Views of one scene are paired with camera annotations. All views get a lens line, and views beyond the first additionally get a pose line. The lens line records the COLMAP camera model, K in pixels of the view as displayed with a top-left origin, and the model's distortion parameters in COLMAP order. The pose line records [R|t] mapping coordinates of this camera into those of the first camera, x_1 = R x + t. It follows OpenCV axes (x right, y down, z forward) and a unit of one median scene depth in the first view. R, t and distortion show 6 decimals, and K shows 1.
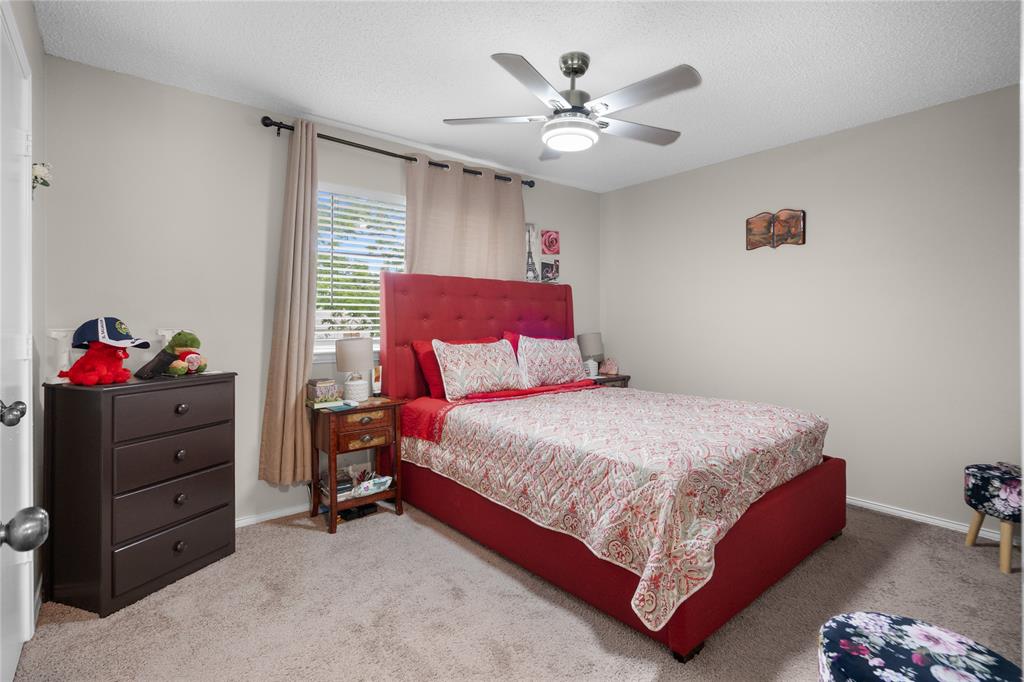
lens RADIAL K [[493.9, 0, 509.7], [0, 493.9, 320.1], [0, 0, 1]] dist [-0.001424, 0.001436]
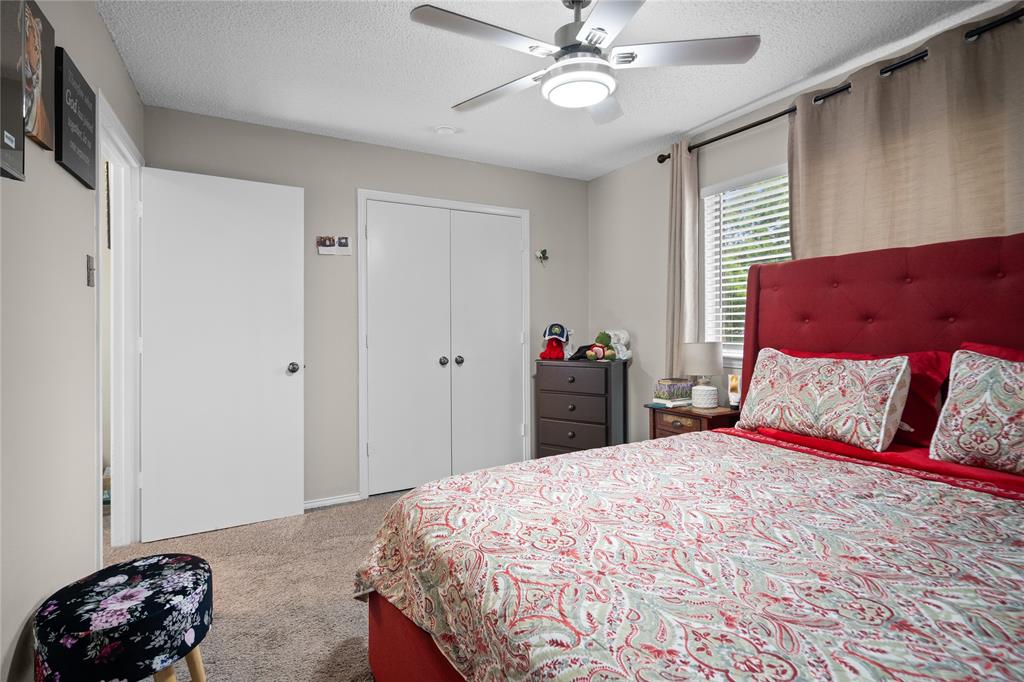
lens RADIAL K [[487.0, 0, 513.6], [0, 487.0, 329.9], [0, 0, 1]] dist [-0.003773, -0.000519]
pose [[-0.181363, 0.004890, -0.983404, 1.007469], [0.009405, 0.999951, 0.003238, 0.008112], [0.983371, -0.008661, -0.181400, 1.172132]]
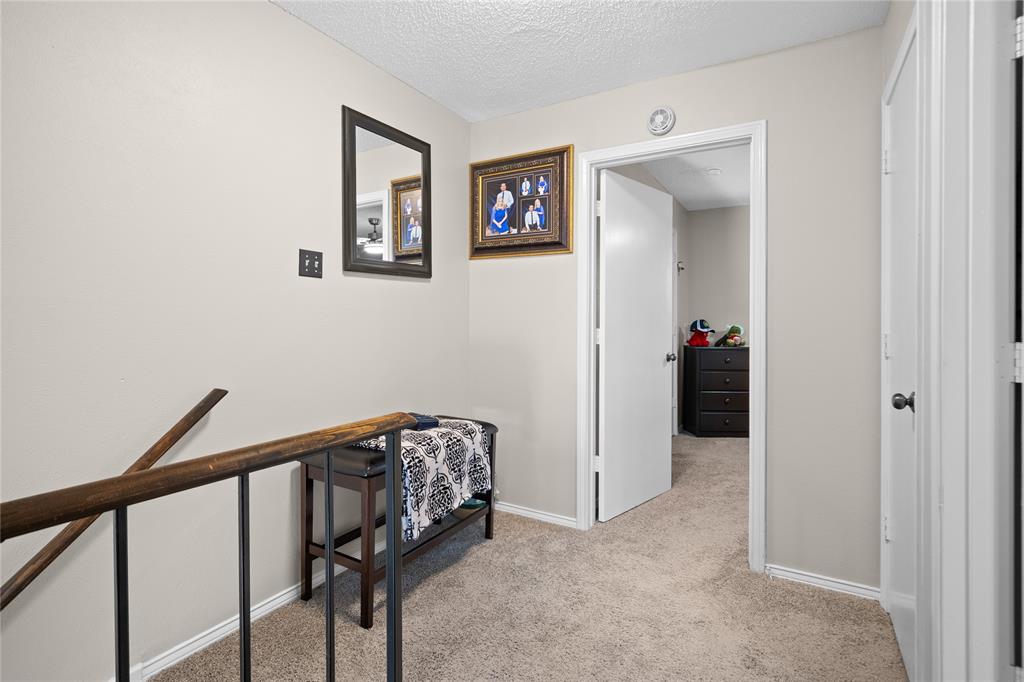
lens RADIAL K [[485.8, 0, 514.6], [0, 485.8, 327.0], [0, 0, 1]] dist [-0.000423, -0.000340]
pose [[0.343568, 0.007999, -0.939094, 1.155754], [0.004556, 0.999938, 0.010184, 0.002423], [0.939117, -0.007778, 0.343510, -0.714910]]
